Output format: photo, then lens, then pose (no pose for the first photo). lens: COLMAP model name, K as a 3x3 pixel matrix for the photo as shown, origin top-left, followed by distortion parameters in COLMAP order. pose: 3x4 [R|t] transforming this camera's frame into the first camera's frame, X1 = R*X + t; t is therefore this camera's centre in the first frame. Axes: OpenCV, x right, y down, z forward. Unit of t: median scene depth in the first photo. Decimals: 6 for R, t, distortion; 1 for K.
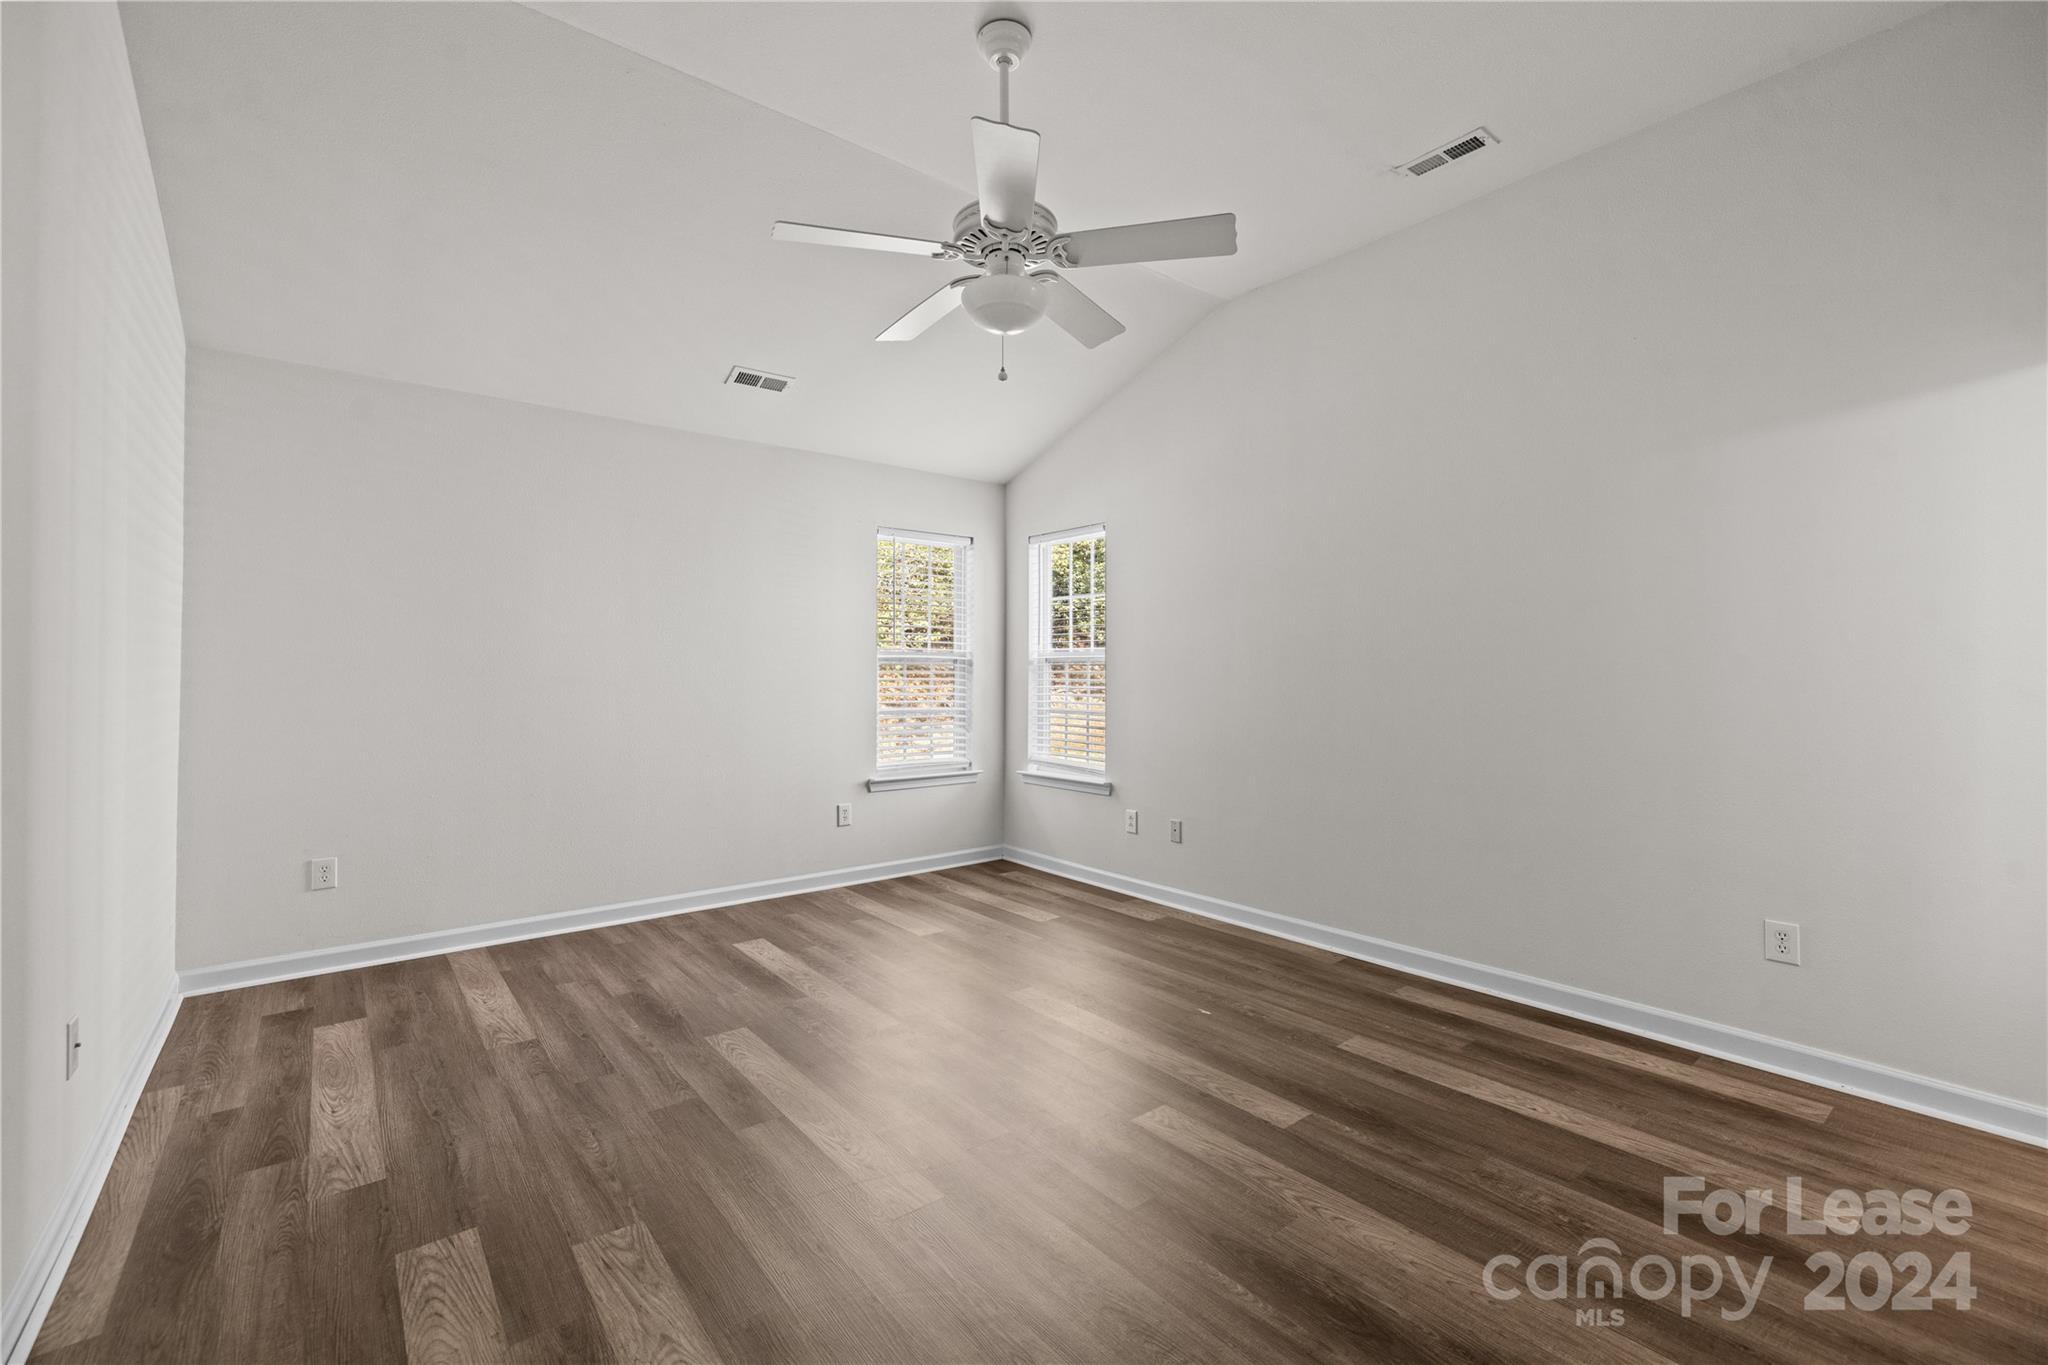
lens RADIAL K [[885.1, 0, 1004.6], [0, 885.1, 673.1], [0, 0, 1]] dist [-0.001615, 0.000332]
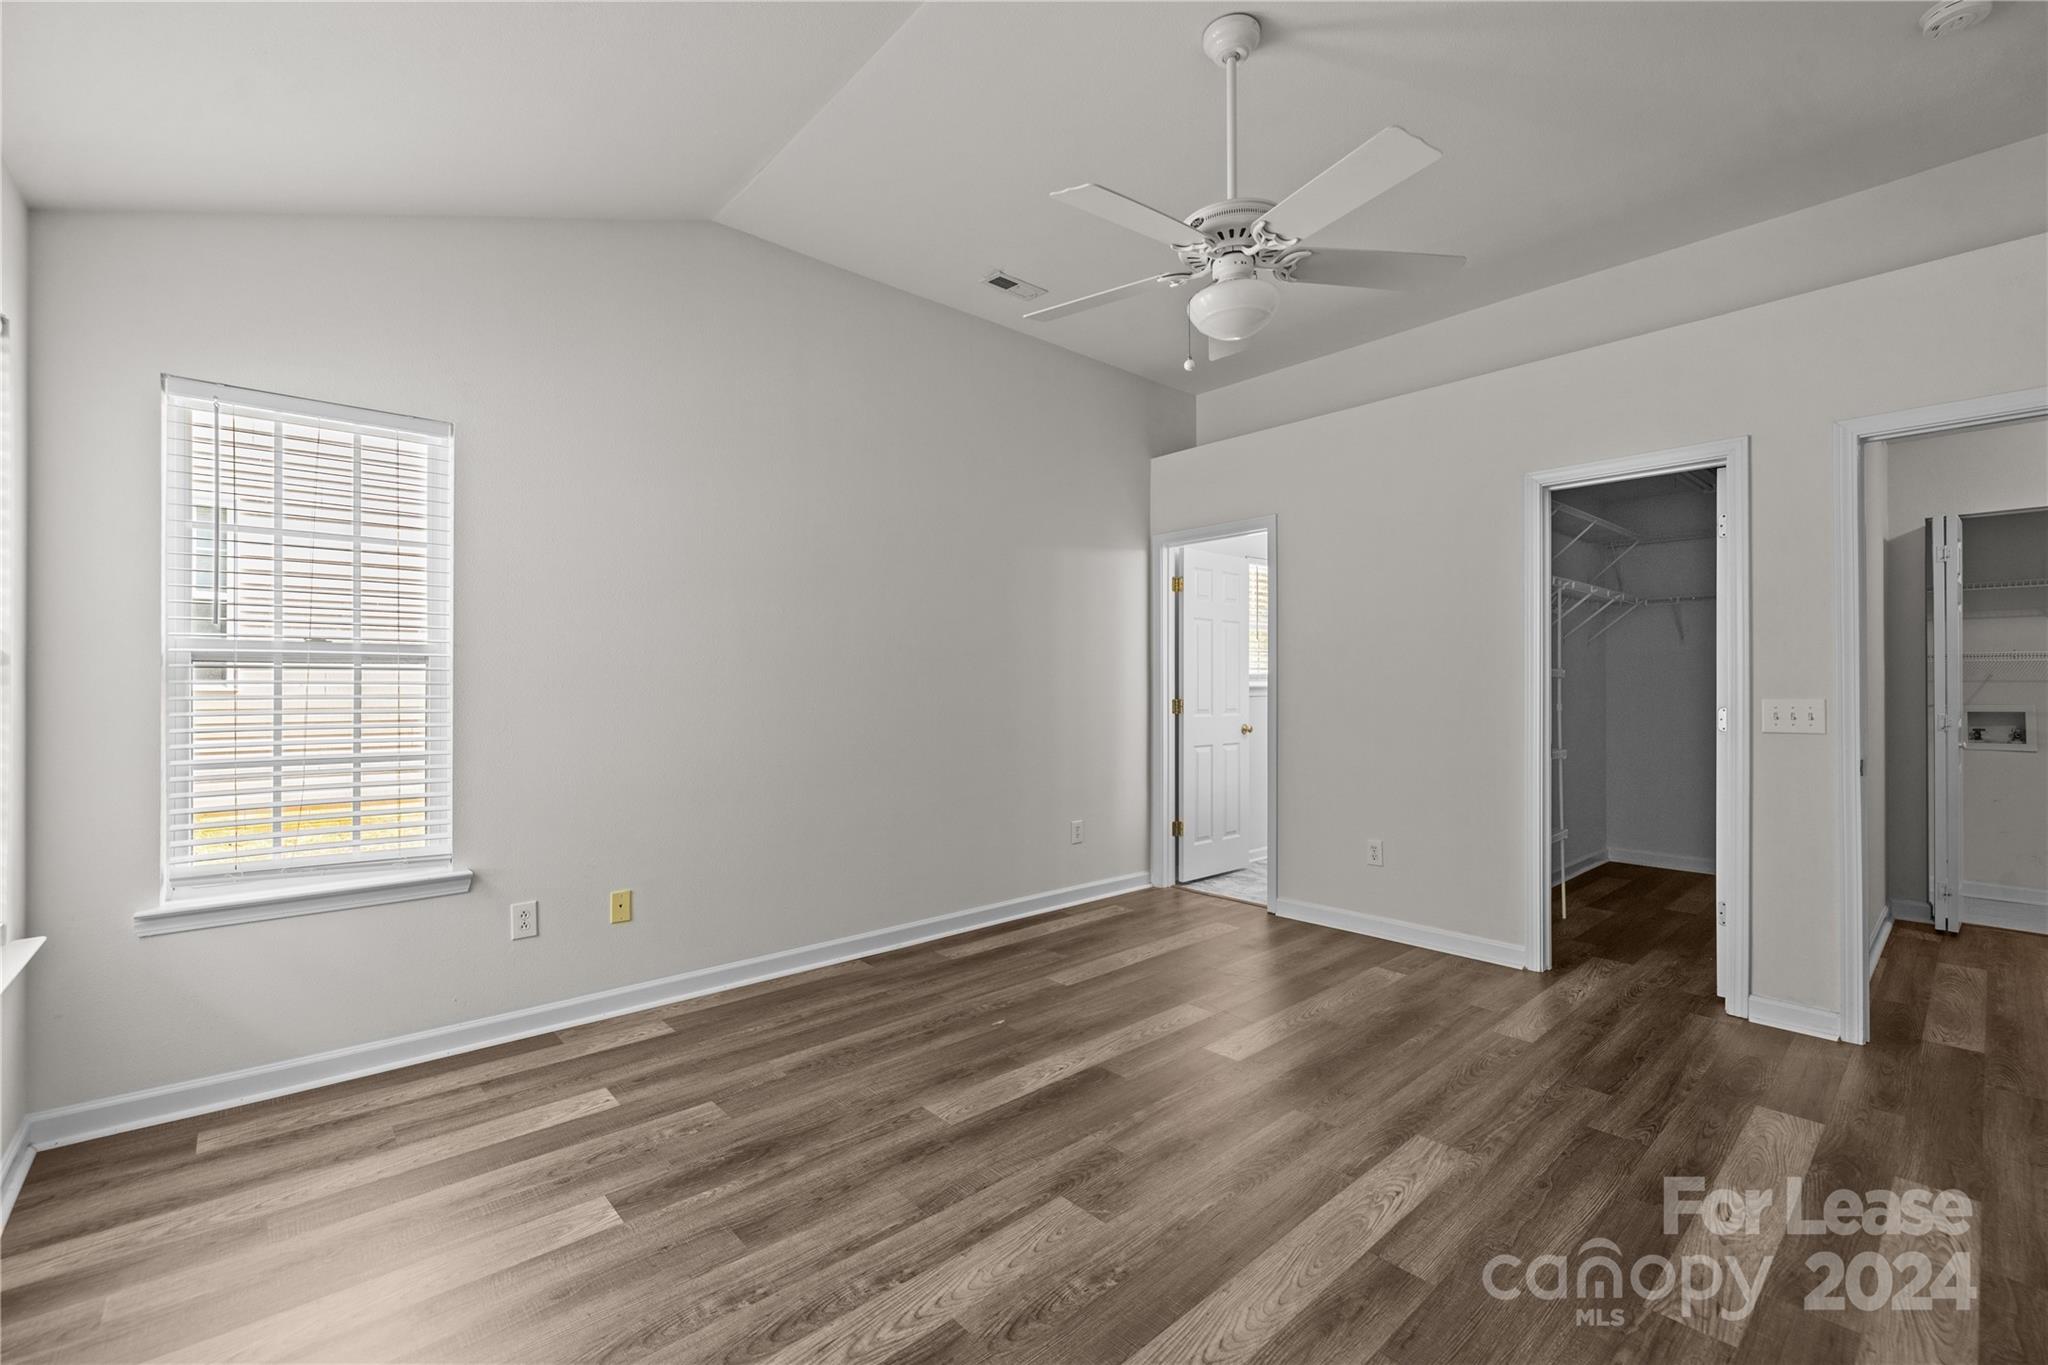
lens RADIAL K [[885.1, 0, 1021.5], [0, 885.1, 685.7], [0, 0, 1]] dist [-0.001615, 0.000332]
pose [[-0.085383, -0.001265, 0.996347, -0.716284], [-0.000014, 0.999999, 0.001269, 0.001037], [-0.996348, 0.000094, -0.085382, 0.983442]]
